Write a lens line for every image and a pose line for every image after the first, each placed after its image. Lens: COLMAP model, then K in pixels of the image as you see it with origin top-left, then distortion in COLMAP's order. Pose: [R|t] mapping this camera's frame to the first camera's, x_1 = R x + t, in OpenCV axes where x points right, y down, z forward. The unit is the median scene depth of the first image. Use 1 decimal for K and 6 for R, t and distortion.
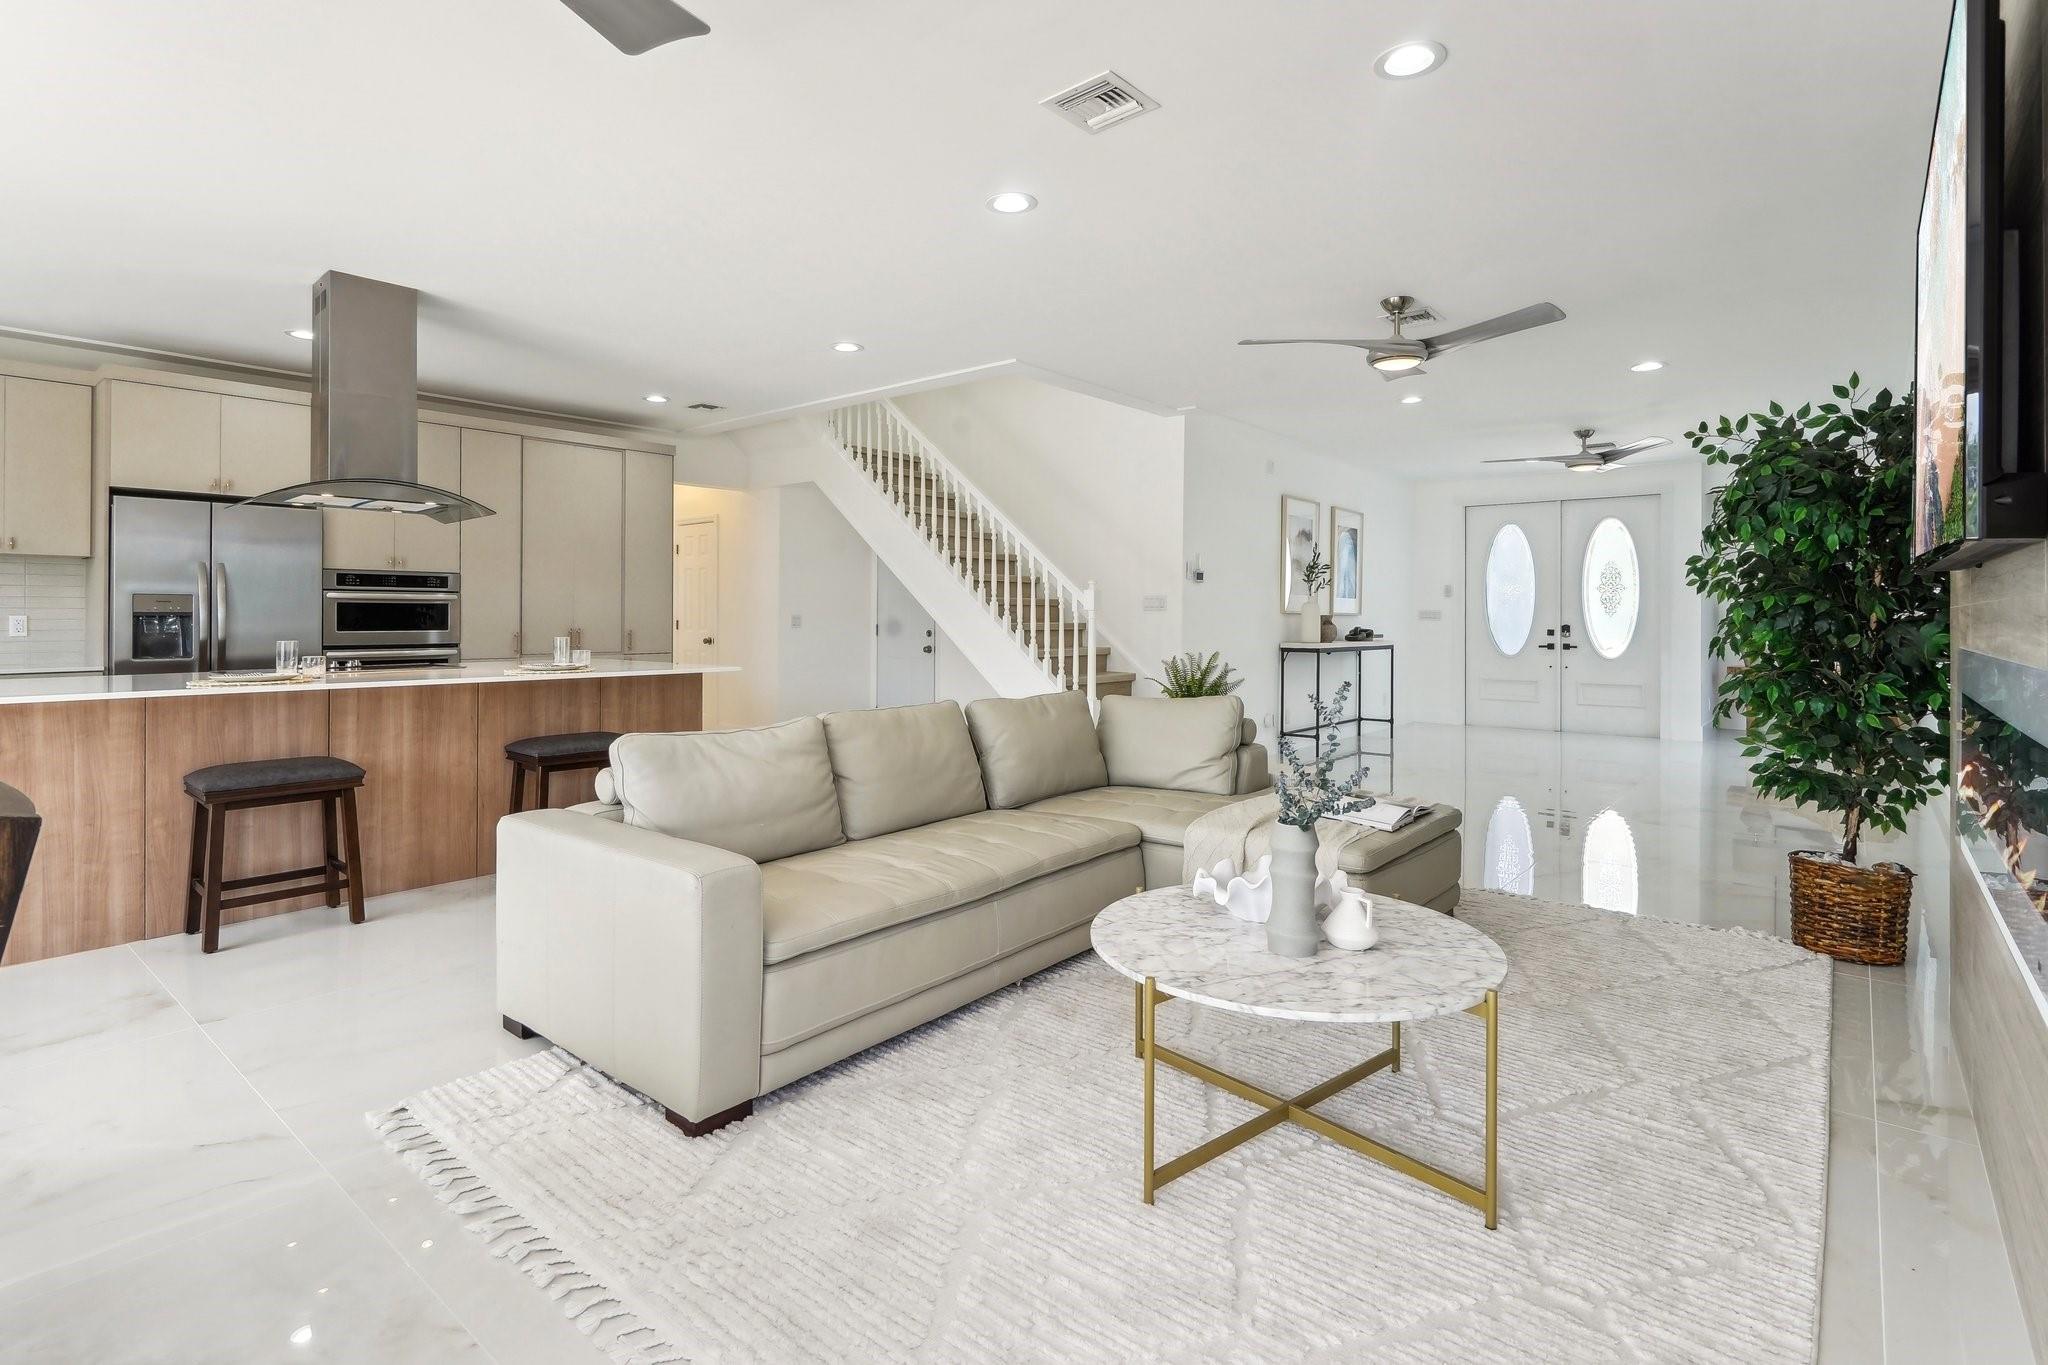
lens RADIAL K [[979.4, 0, 967.1], [0, 979.4, 620.6], [0, 0, 1]] dist [-0.005423, 0.001261]
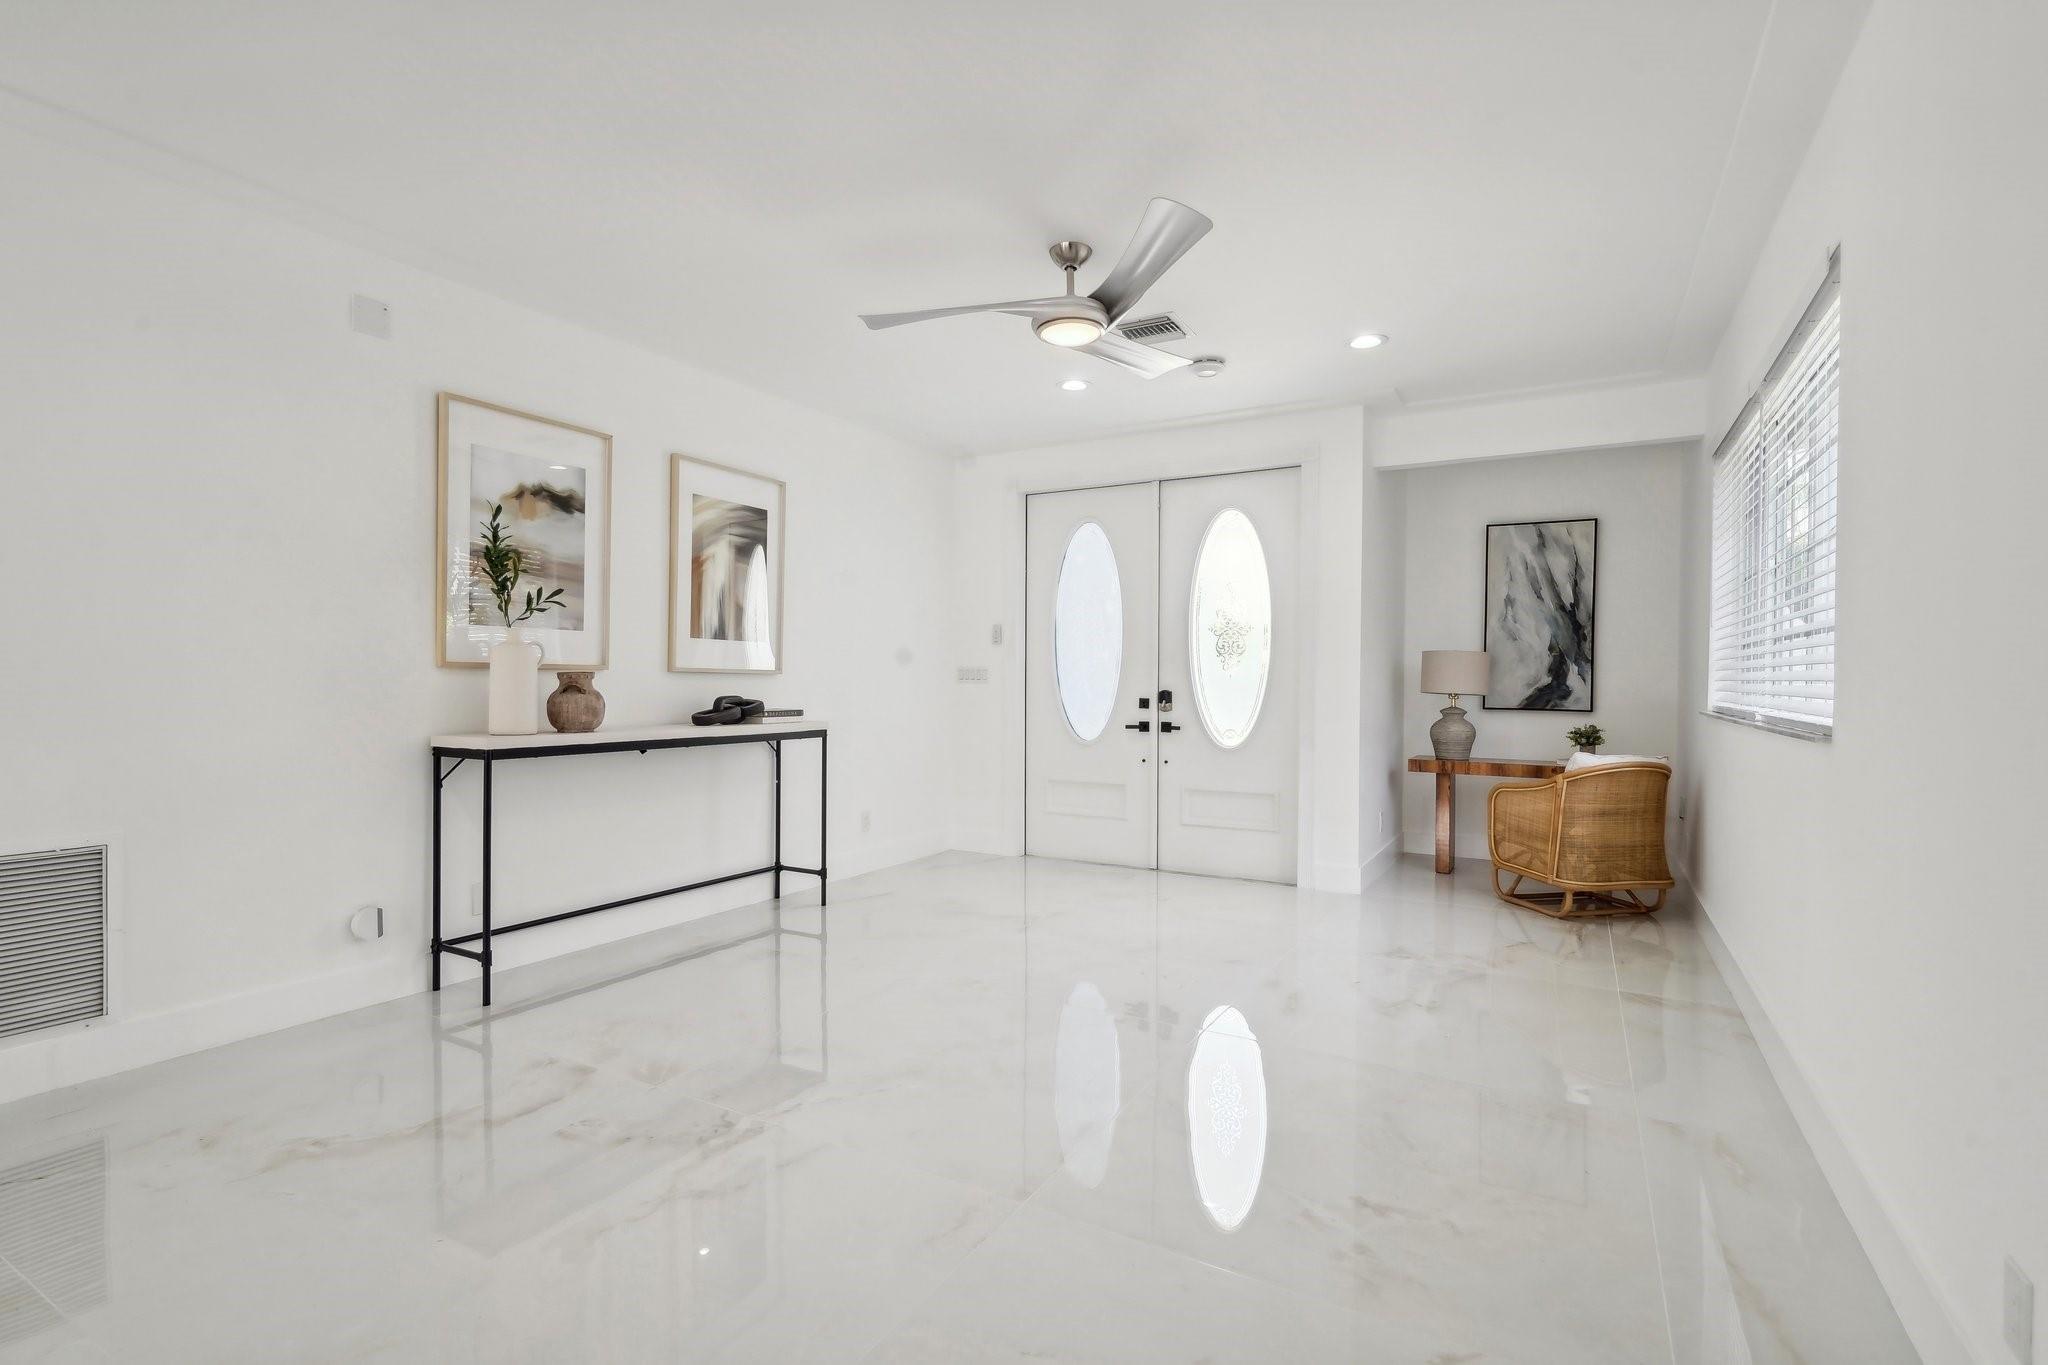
lens RADIAL K [[979.4, 0, 1028.2], [0, 979.4, 696.0], [0, 0, 1]] dist [-0.005423, 0.001261]
pose [[0.979475, -0.001406, 0.201563, 0.411606], [-0.001970, 0.999861, 0.016547, -0.002052], [-0.201558, -0.016604, 0.979336, 0.436398]]
